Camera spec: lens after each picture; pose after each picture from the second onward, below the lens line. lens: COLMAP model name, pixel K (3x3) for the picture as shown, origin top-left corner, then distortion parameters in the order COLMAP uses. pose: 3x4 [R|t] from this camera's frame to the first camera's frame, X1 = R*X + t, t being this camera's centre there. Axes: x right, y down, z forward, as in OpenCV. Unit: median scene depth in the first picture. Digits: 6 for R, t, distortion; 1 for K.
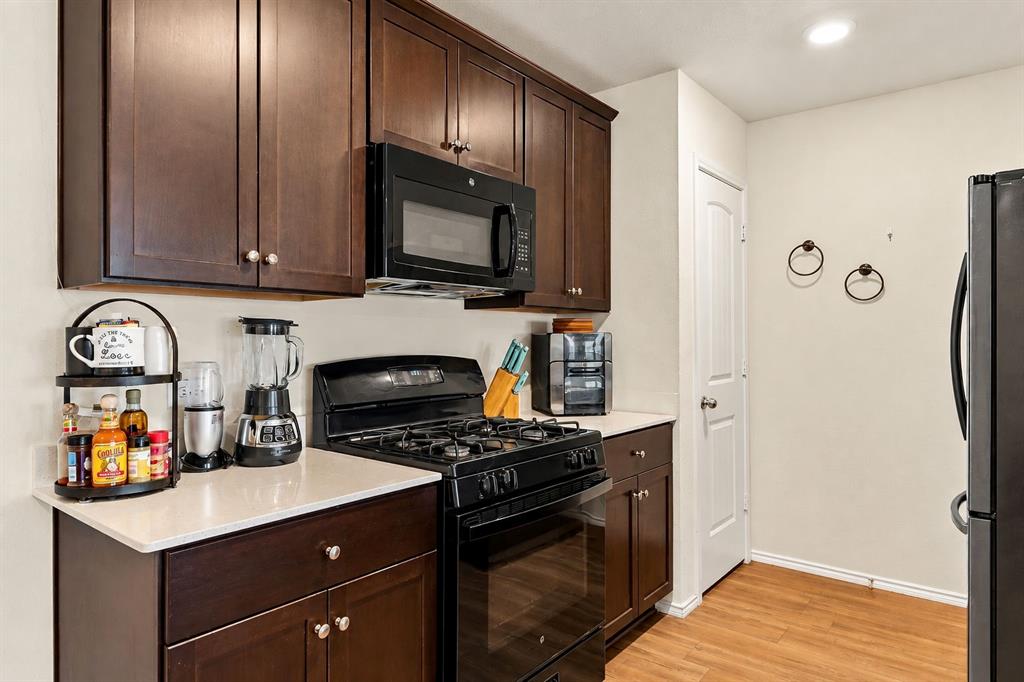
lens RADIAL K [[620.2, 0, 512.0], [0, 620.2, 341.0], [0, 0, 1]] dist [0.007481, 0.001652]
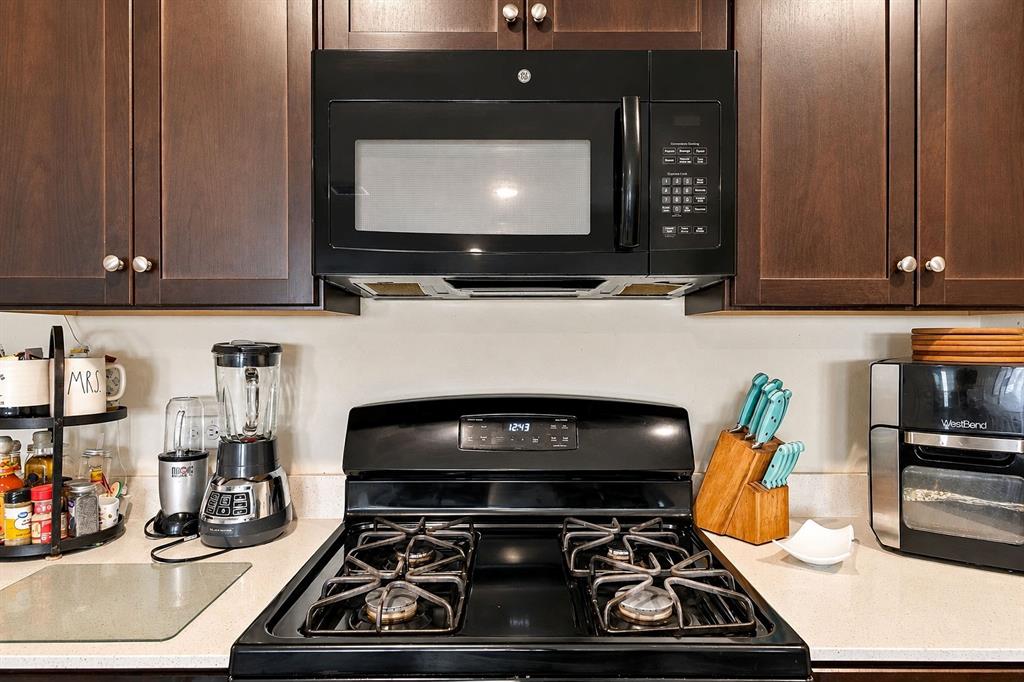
lens RADIAL K [[645.6, 0, 516.1], [0, 645.6, 331.3], [0, 0, 1]] dist [0.002358, 0.000987]
pose [[0.631503, -0.004846, -0.775359, 0.413117], [-0.003875, 0.999948, -0.009406, -0.046230], [0.775364, 0.008944, 0.631451, 0.777637]]
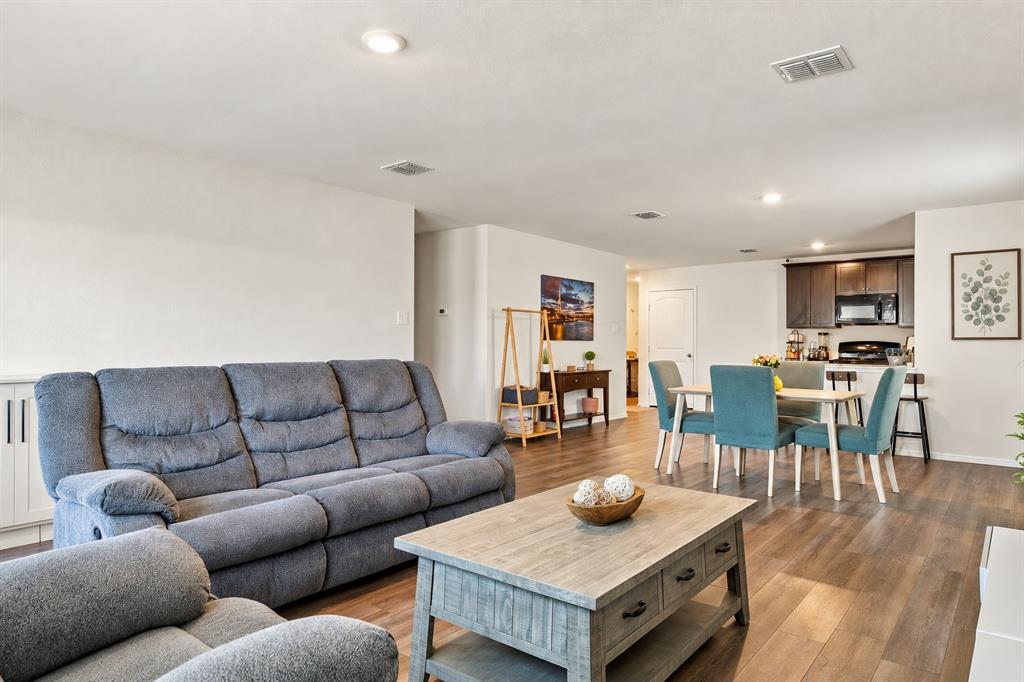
lens RADIAL K [[645.6, 0, 516.1], [0, 645.6, 331.3], [0, 0, 1]] dist [0.002358, 0.000987]
pose [[-0.007108, 0.000615, -0.999975, 4.881063], [0.000018, 1.000000, 0.000615, -0.050683], [0.999975, -0.000014, -0.007108, -1.441339]]
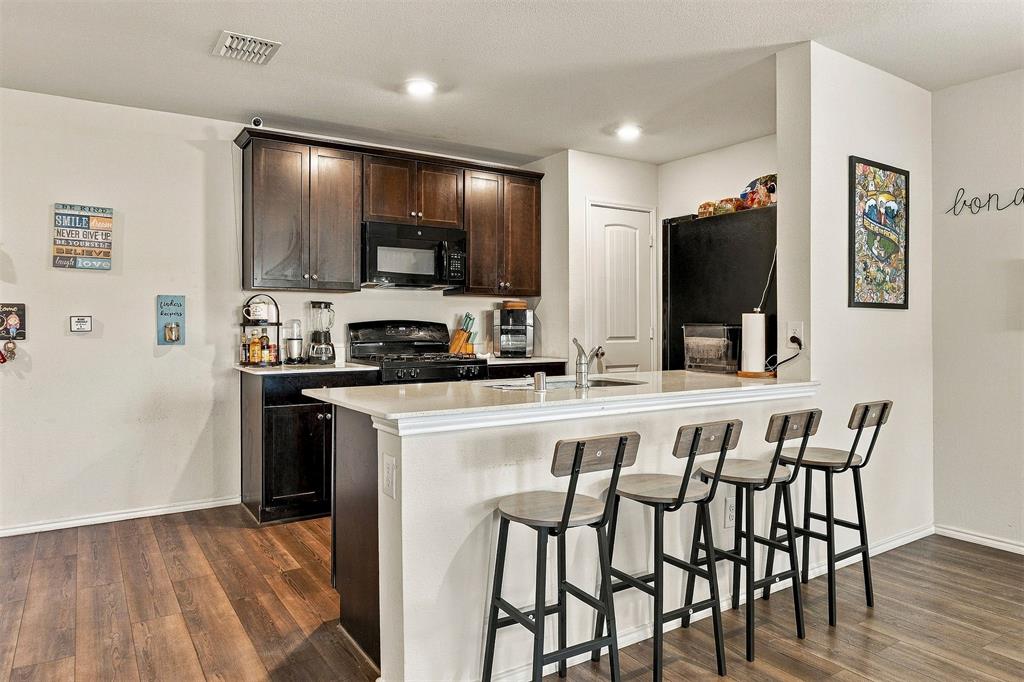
lens RADIAL K [[645.6, 0, 516.1], [0, 645.6, 331.3], [0, 0, 1]] dist [0.002358, 0.000987]
pose [[0.955477, 0.005089, -0.295022, 1.017035], [-0.003262, 0.999972, 0.006684, 0.056557], [0.295048, -0.005424, 0.955467, -1.088443]]
